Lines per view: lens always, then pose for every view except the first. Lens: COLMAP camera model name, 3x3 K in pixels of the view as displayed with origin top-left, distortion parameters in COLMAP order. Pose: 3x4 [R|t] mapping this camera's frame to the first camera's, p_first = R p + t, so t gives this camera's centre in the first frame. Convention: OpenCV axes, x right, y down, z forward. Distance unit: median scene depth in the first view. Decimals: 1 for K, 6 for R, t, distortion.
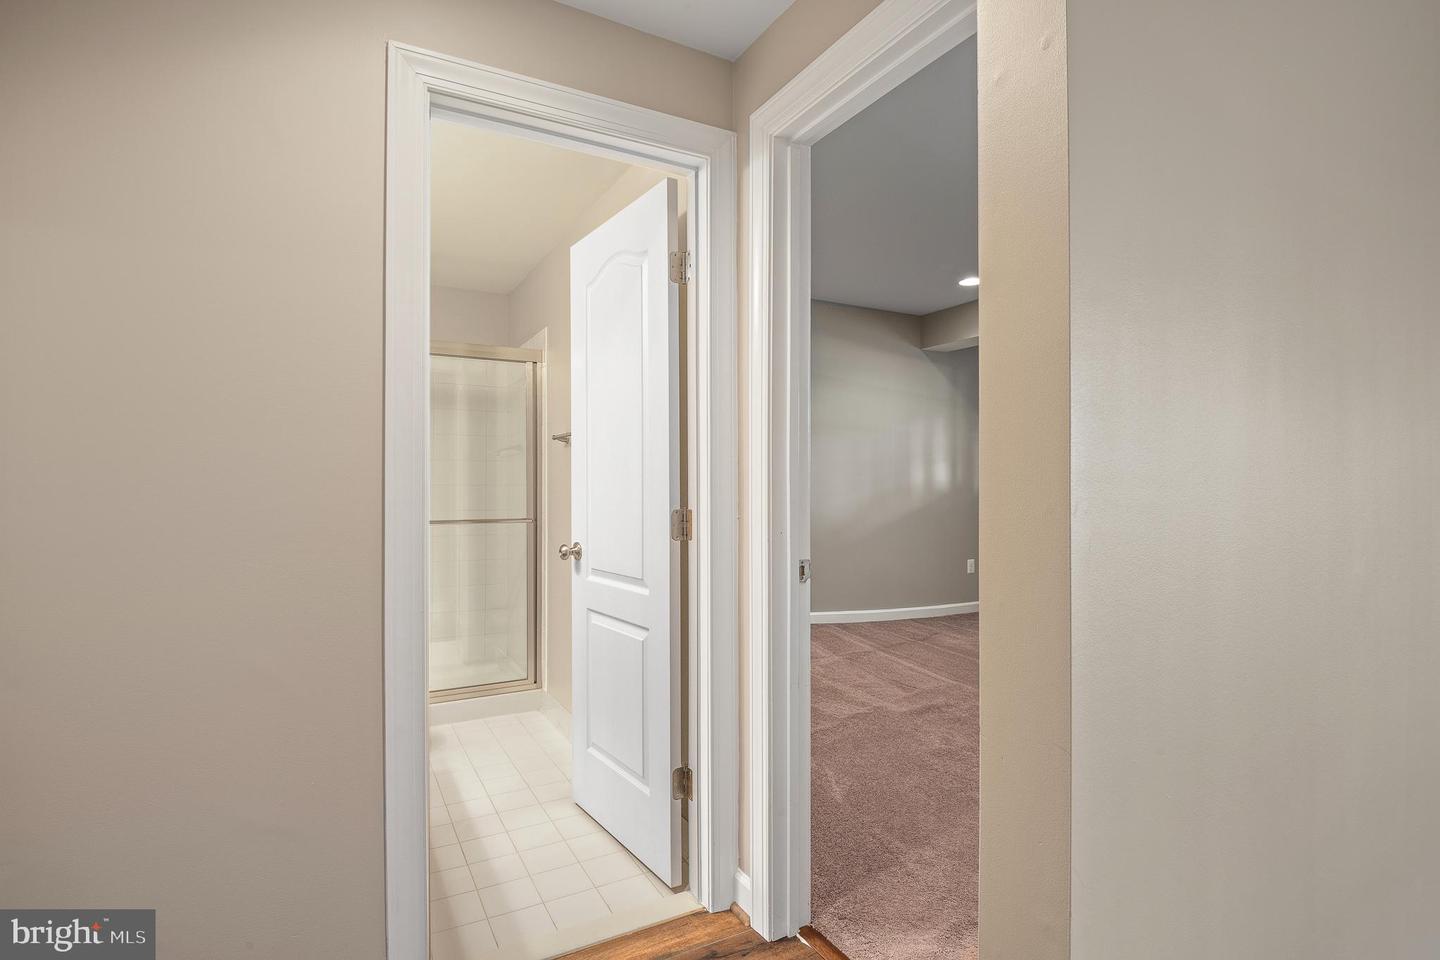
lens RADIAL K [[729.5, 0, 720.0], [0, 729.5, 480.0], [0, 0, 1]] dist [-0.003174, -0.000474]
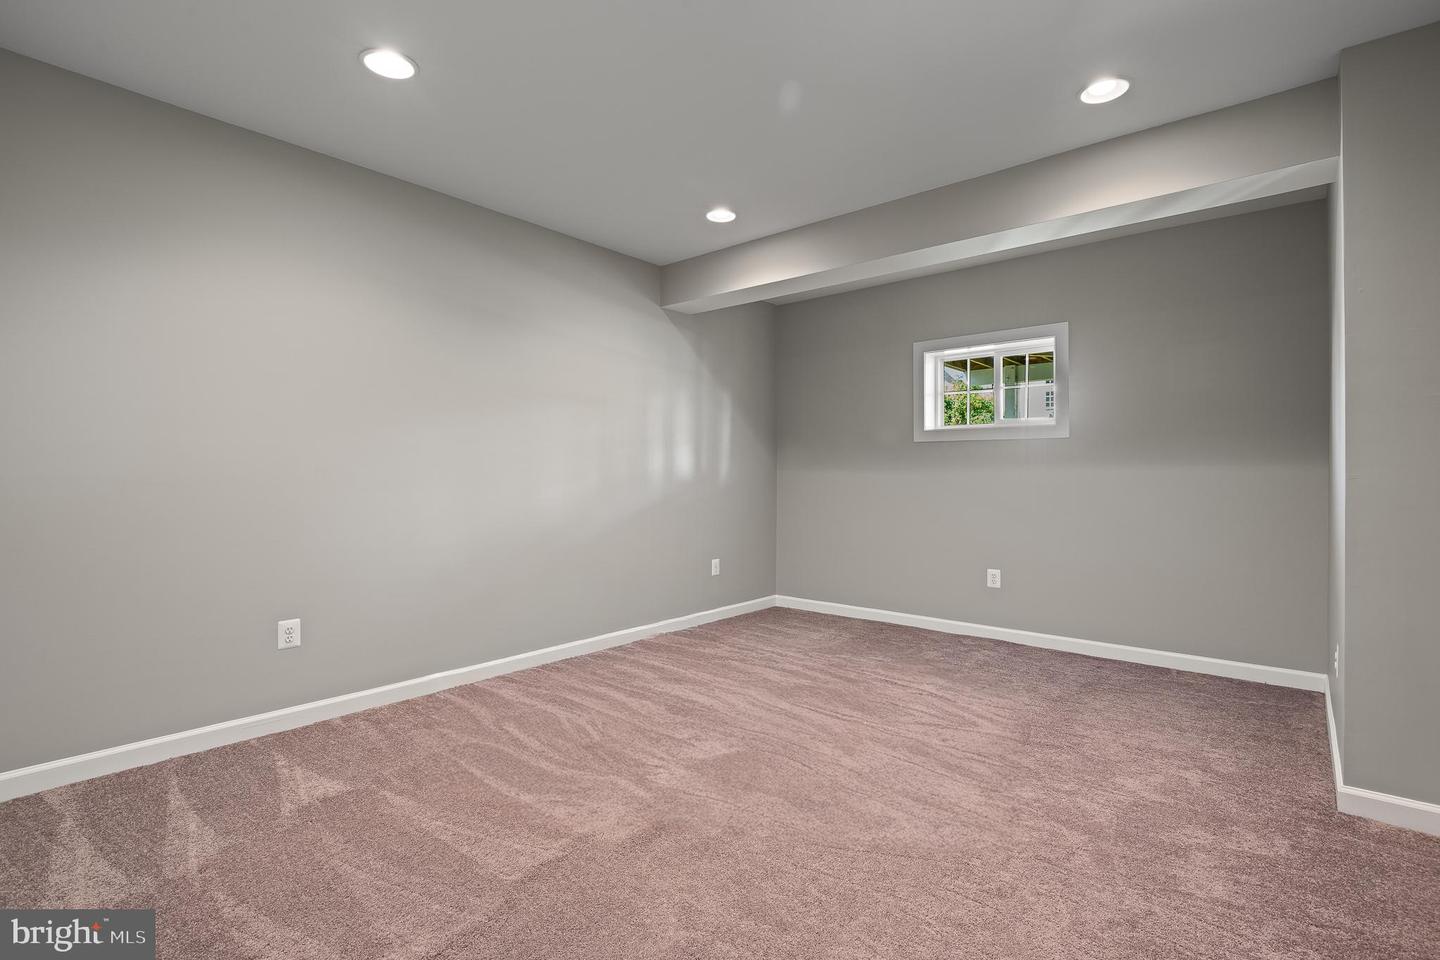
lens RADIAL K [[639.2, 0, 720.0], [0, 639.2, 480.0], [0, 0, 1]] dist [-0.000949, -0.000138]
pose [[0.939686, 0.000460, 0.342038, 0.100508], [-0.006342, 0.999851, 0.016081, 0.001915], [-0.341980, -0.017280, 0.939548, 0.324316]]
